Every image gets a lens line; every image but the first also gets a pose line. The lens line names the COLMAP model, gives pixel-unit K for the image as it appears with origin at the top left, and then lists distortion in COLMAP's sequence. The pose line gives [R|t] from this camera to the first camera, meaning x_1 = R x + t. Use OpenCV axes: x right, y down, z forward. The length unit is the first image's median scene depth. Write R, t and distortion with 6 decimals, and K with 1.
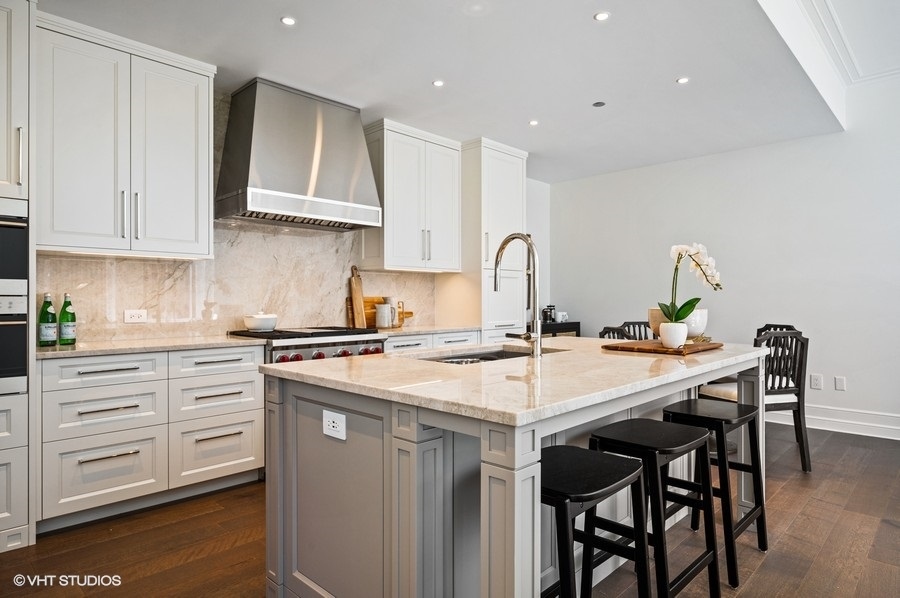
lens RADIAL K [[526.5, 0, 450.0], [0, 526.5, 299.0], [0, 0, 1]] dist [-0.001439, 0.000570]
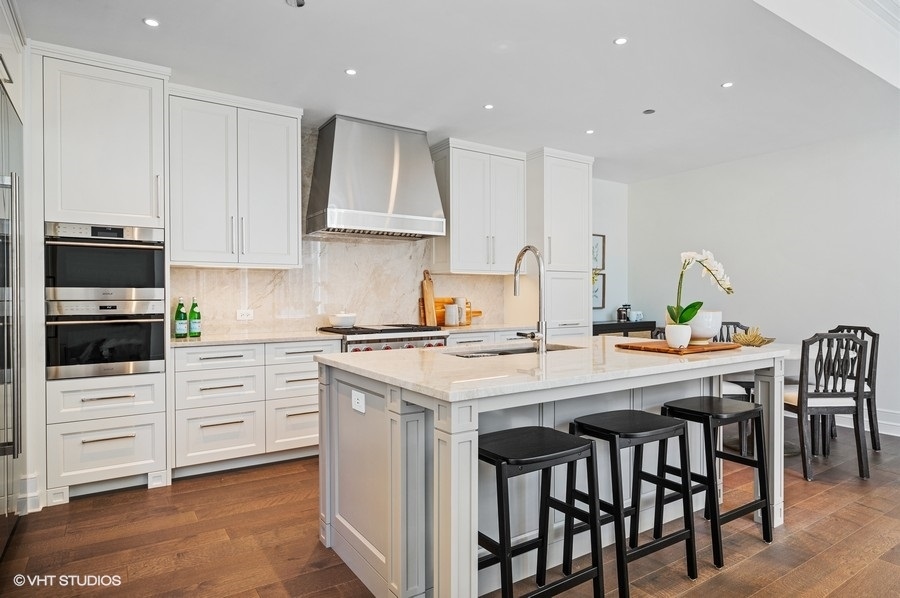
lens RADIAL K [[526.5, 0, 450.0], [0, 526.5, 299.0], [0, 0, 1]] dist [-0.001439, 0.000570]
pose [[0.976769, -0.001171, -0.214290, 0.137584], [0.002712, 0.999973, 0.006900, -0.011305], [0.214276, -0.007321, 0.976746, -0.109505]]
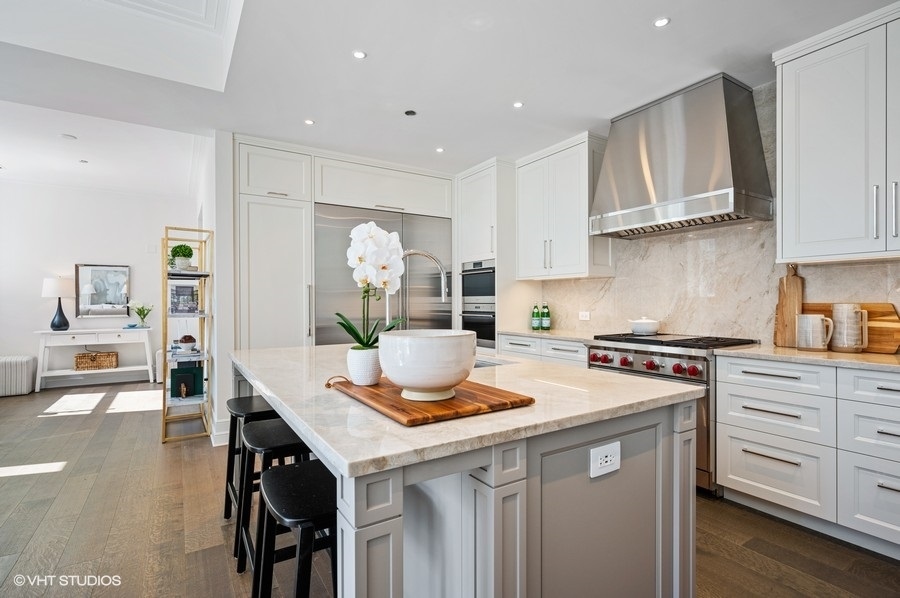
lens RADIAL K [[430.7, 0, 451.7], [0, 430.7, 302.2], [0, 0, 1]] dist [-0.003578, -0.000650]
pose [[-0.231493, 0.005042, -0.972824, 0.655827], [0.005914, 0.999975, 0.003775, -0.013454], [0.972819, -0.004880, -0.231517, 0.858020]]
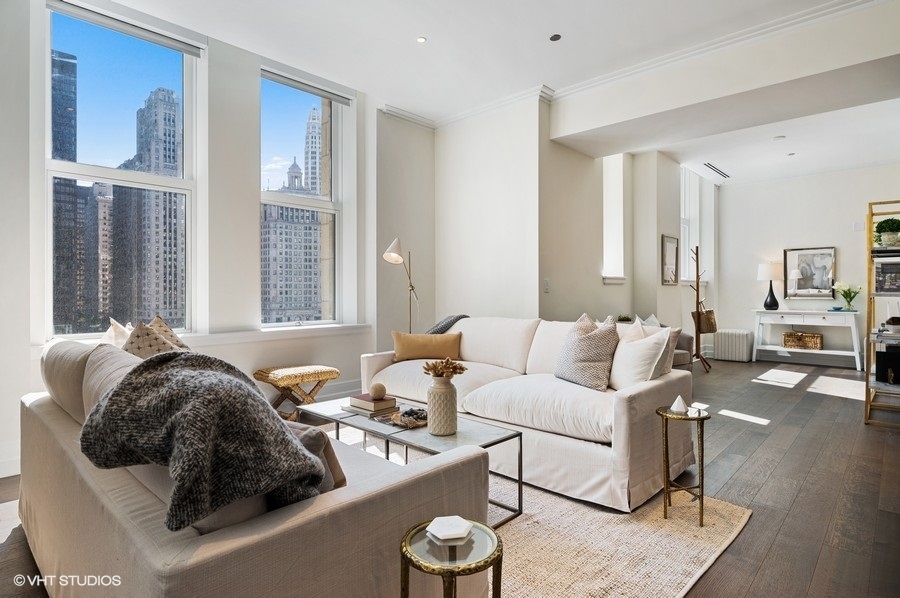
lens RADIAL K [[490.7, 0, 456.4], [0, 490.7, 292.6], [0, 0, 1]] dist [0.002025, 0.000450]
pose [[-0.999515, 0.005274, -0.030700, 0.806345], [0.005256, 0.999986, 0.000641, 0.008344], [0.030703, 0.000479, -0.999528, 1.064722]]
